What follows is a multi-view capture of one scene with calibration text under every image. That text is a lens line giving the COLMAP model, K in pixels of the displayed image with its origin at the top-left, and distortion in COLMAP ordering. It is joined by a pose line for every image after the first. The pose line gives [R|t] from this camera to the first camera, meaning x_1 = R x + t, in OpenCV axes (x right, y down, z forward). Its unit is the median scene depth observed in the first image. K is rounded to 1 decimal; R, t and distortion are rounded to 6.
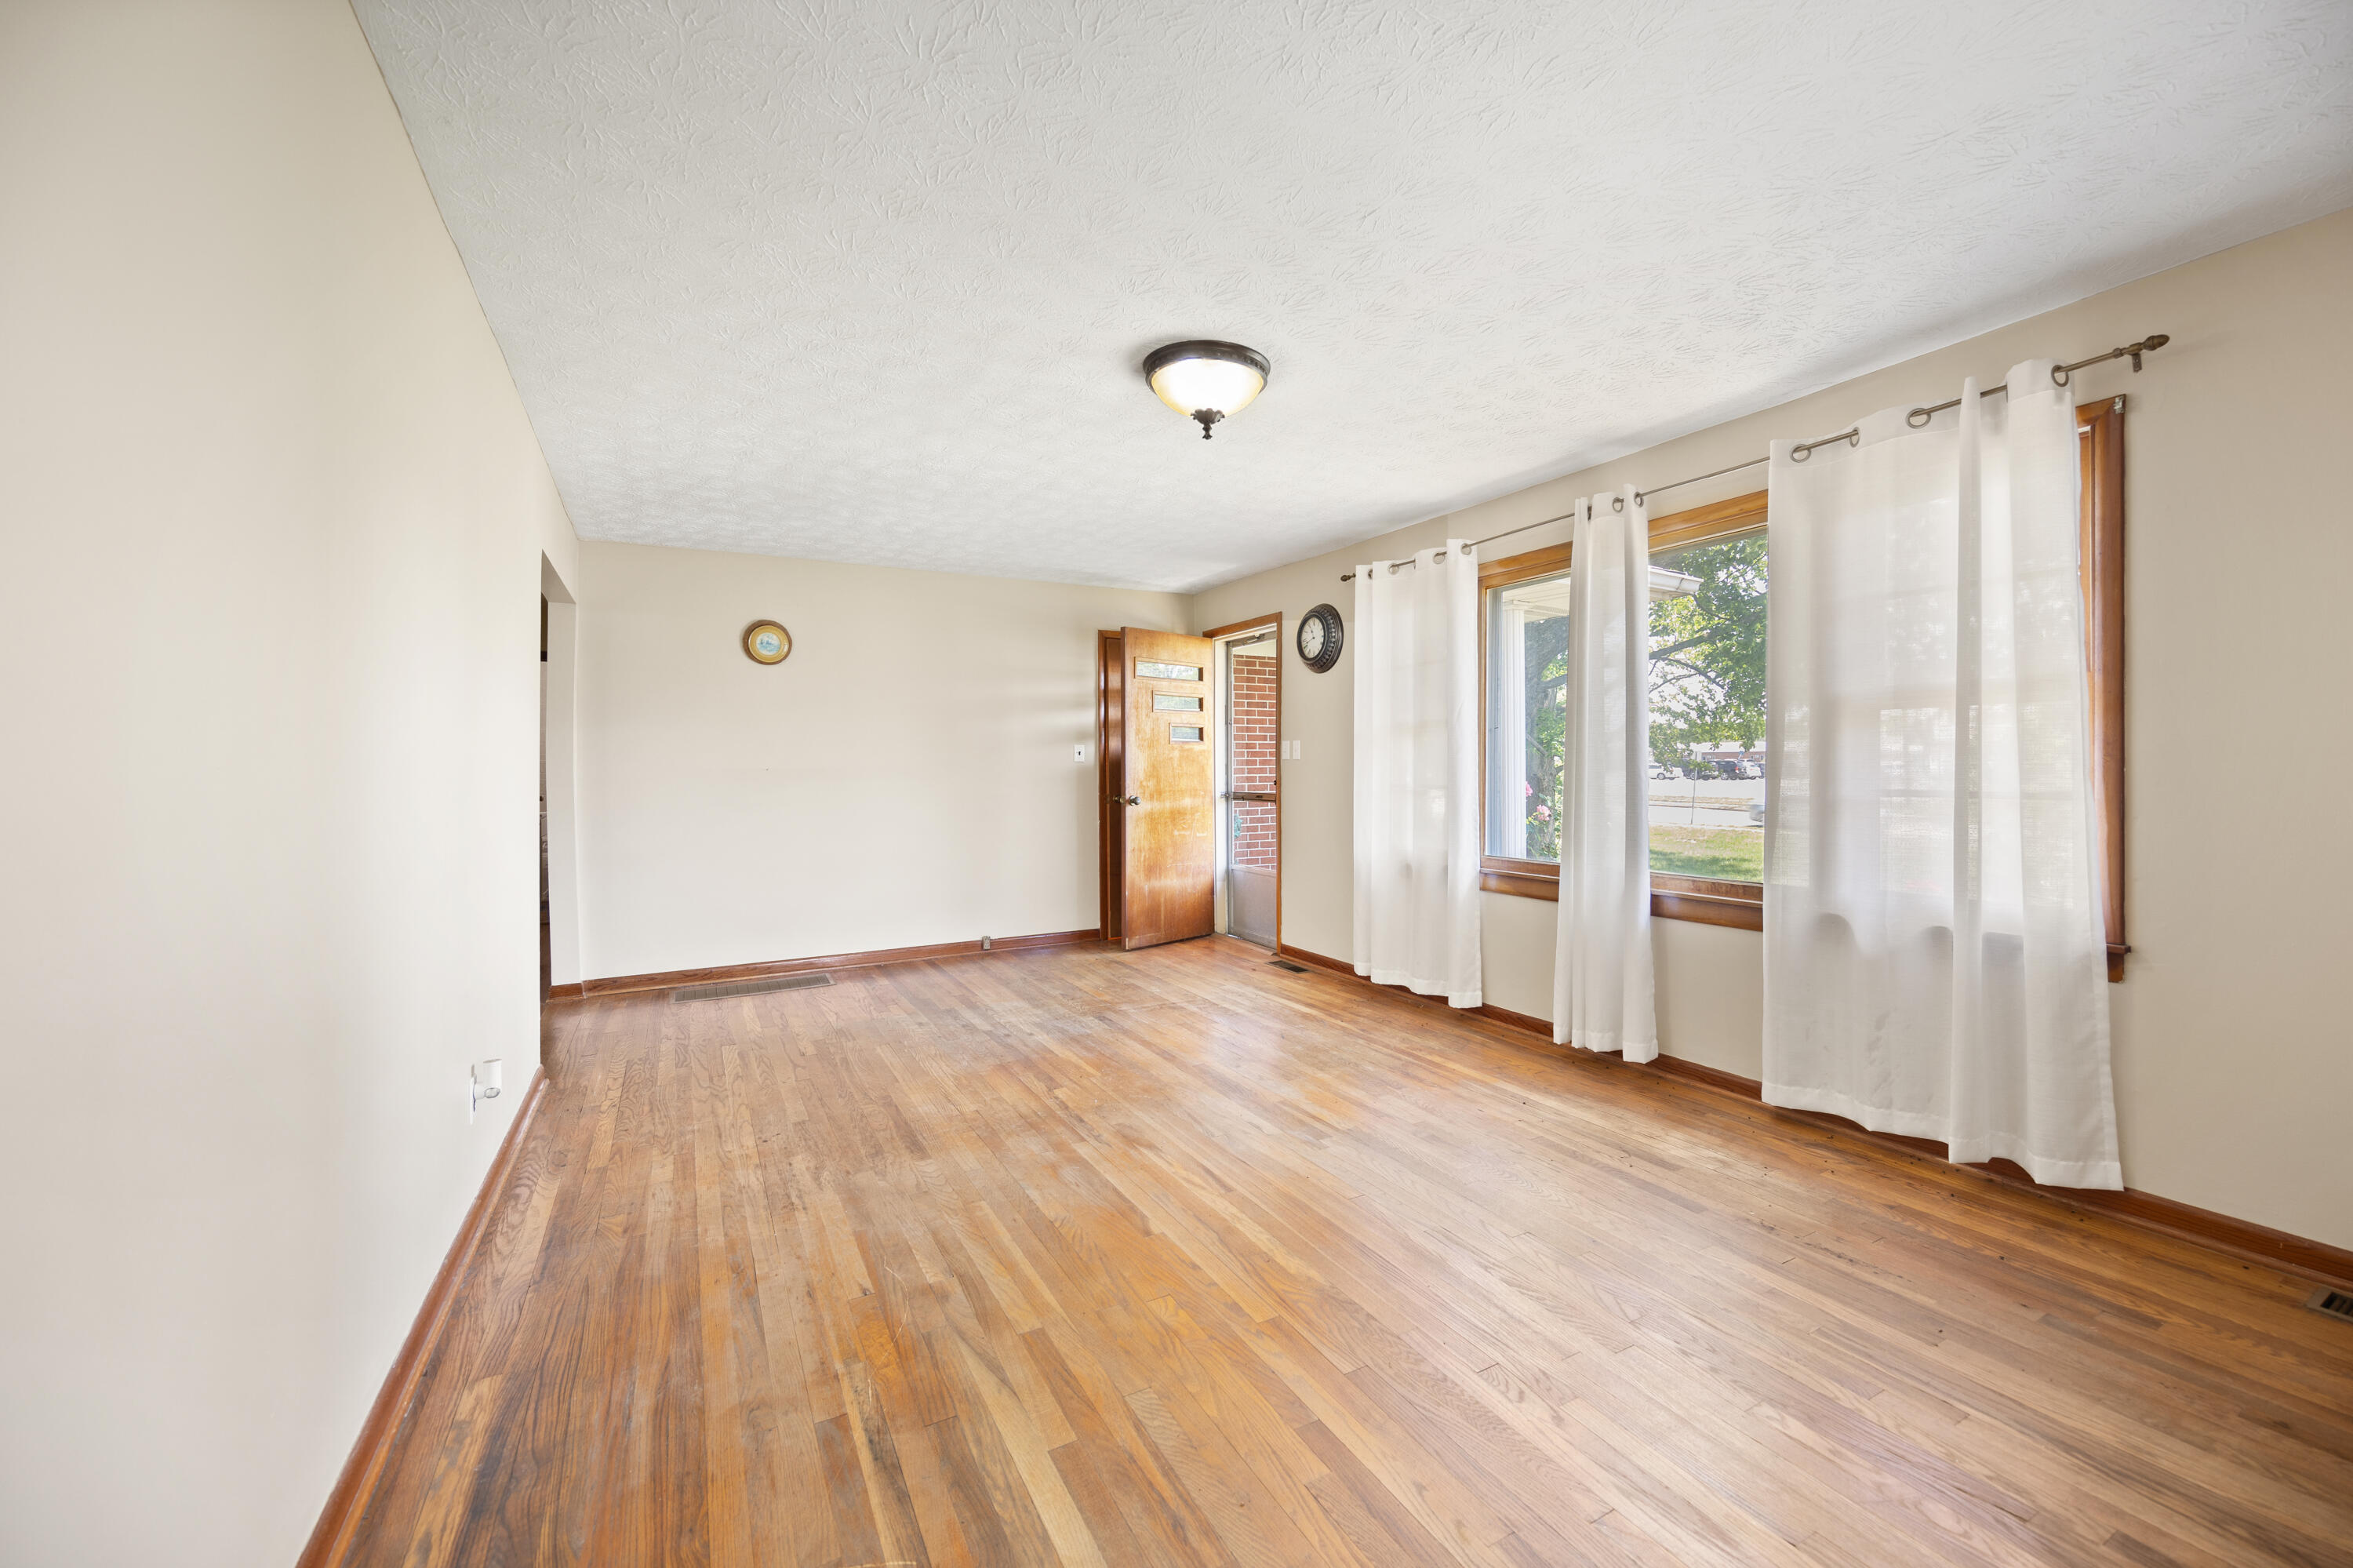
lens RADIAL K [[917.3, 0, 1172.9], [0, 917.3, 761.9], [0, 0, 1]] dist [-0.001187, -0.000361]
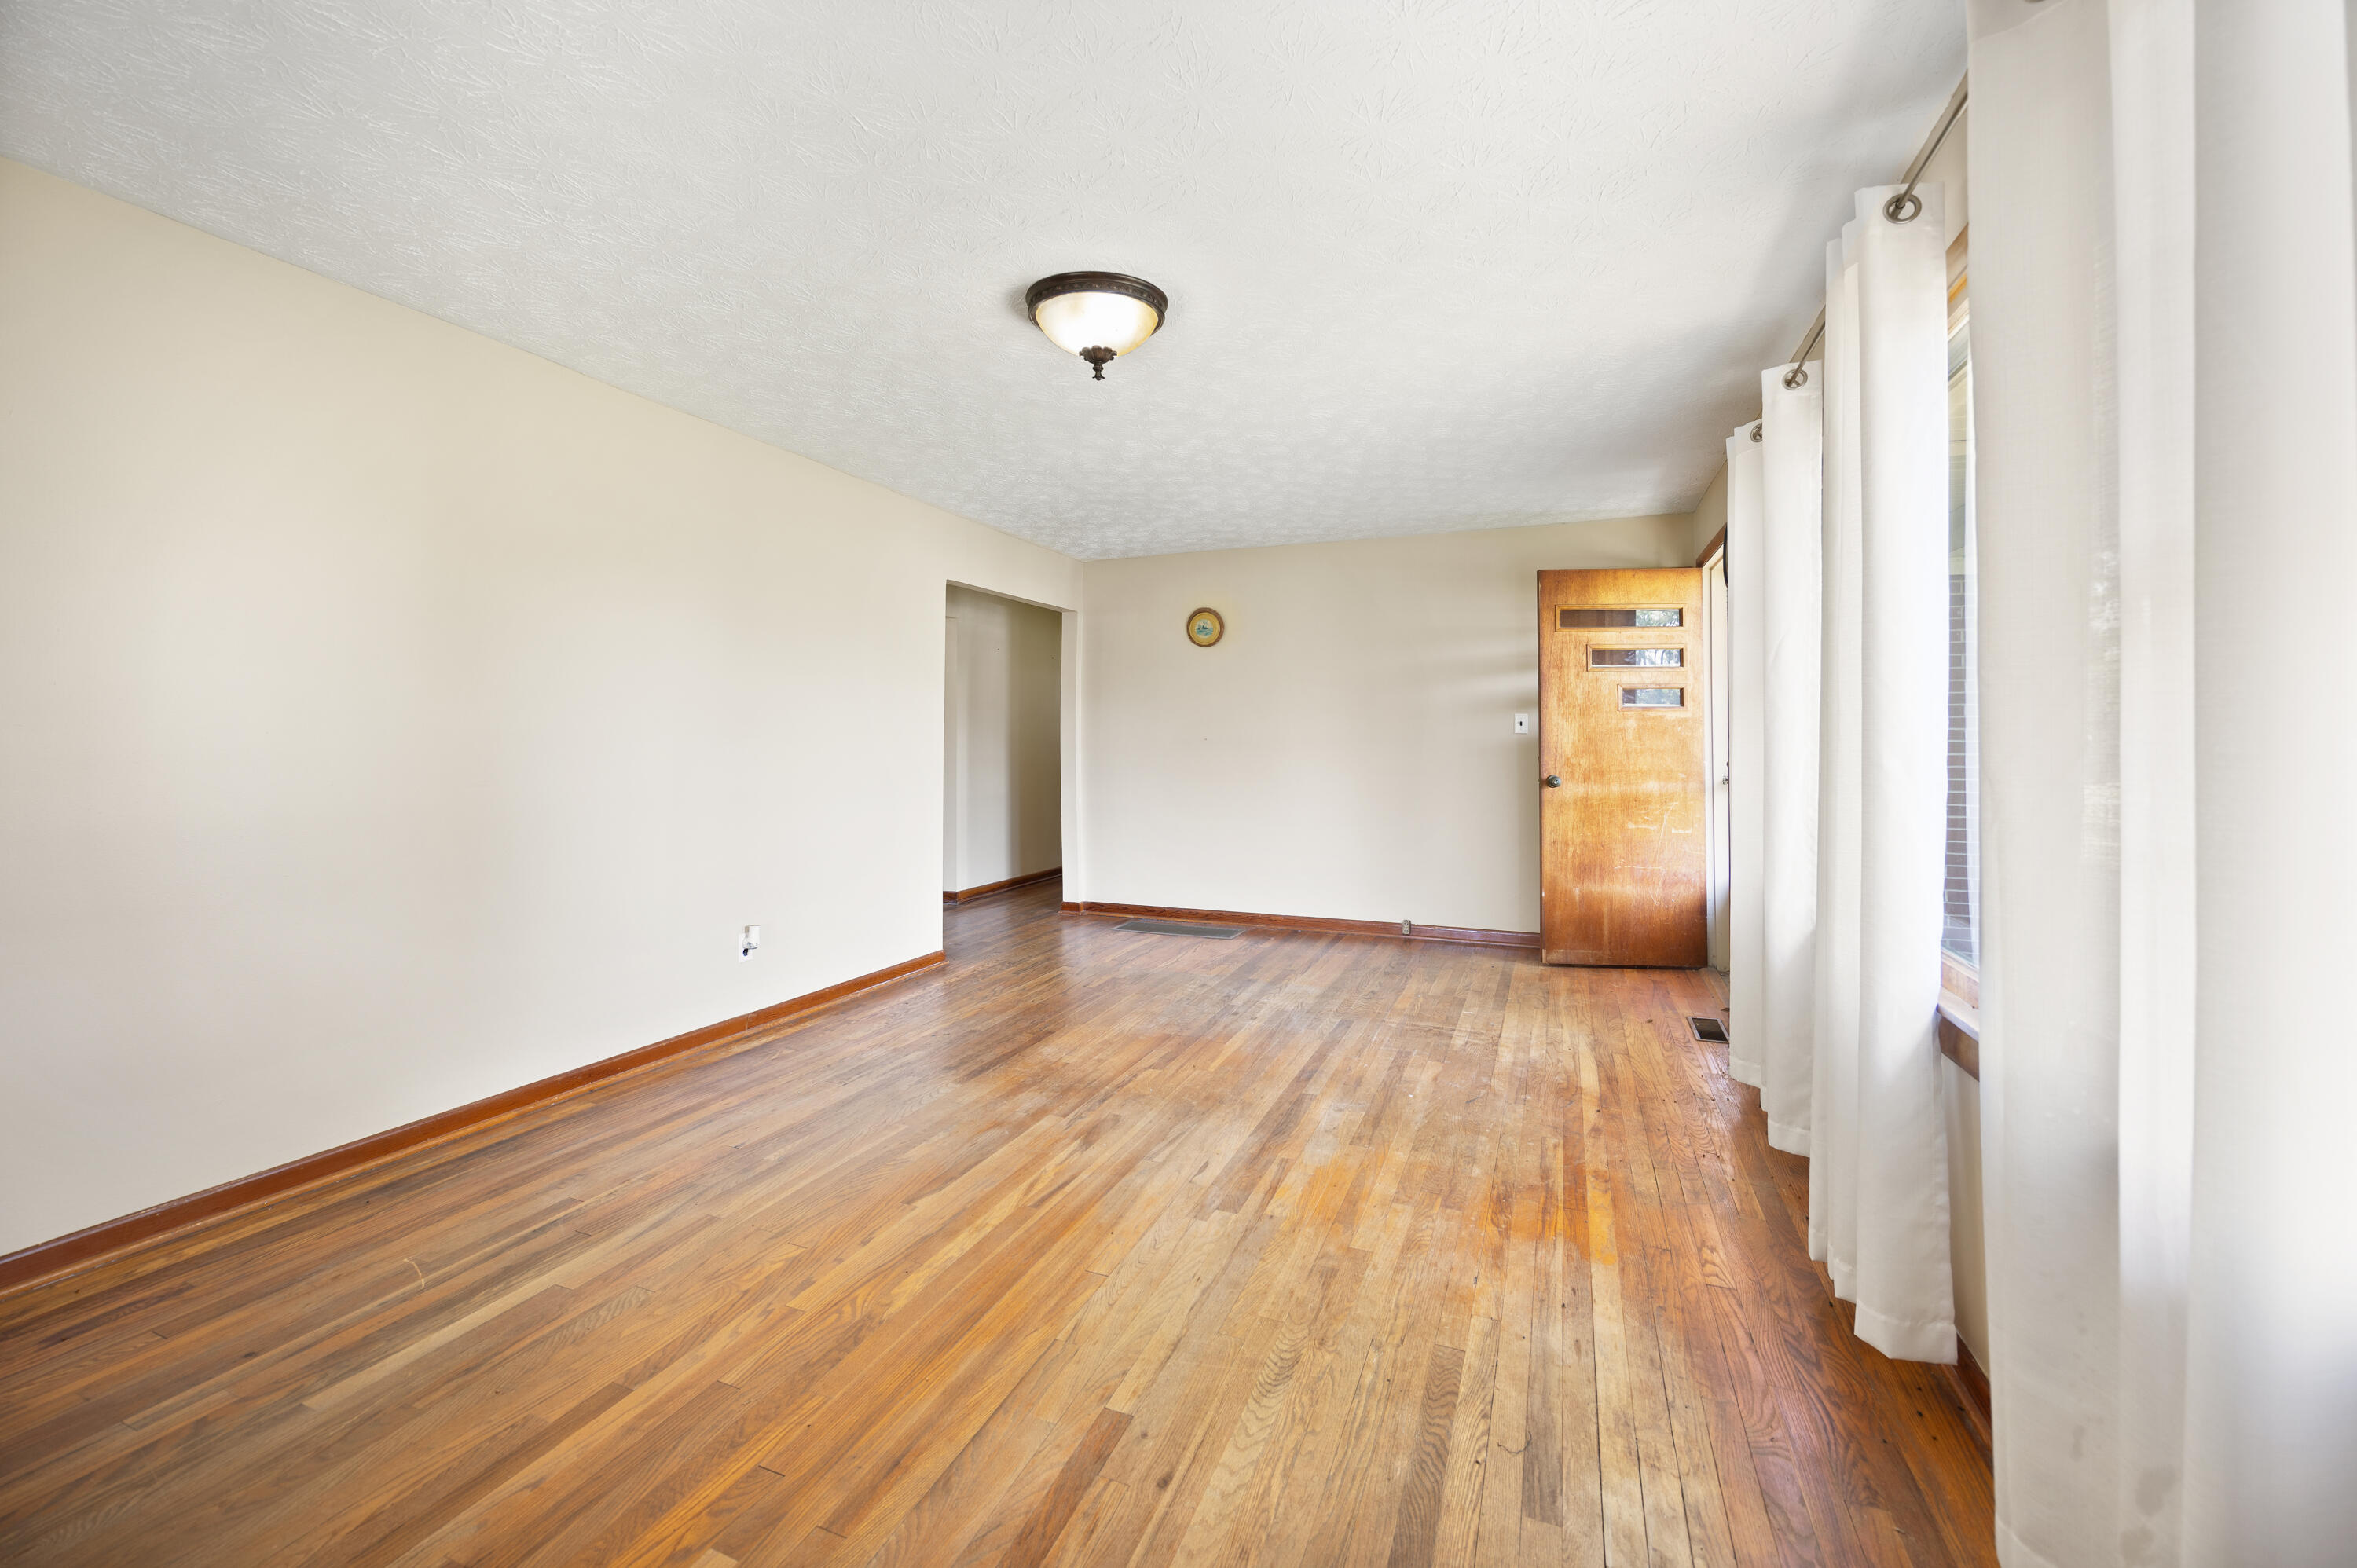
lens RADIAL K [[914.1, 0, 1187.1], [0, 914.1, 724.6], [0, 0, 1]] dist [-0.002167, -0.000153]
pose [[0.641690, -0.005132, -0.766947, 0.415300], [-0.001430, 0.999968, -0.007888, -0.001624], [0.766963, 0.006158, 0.641662, 0.257922]]
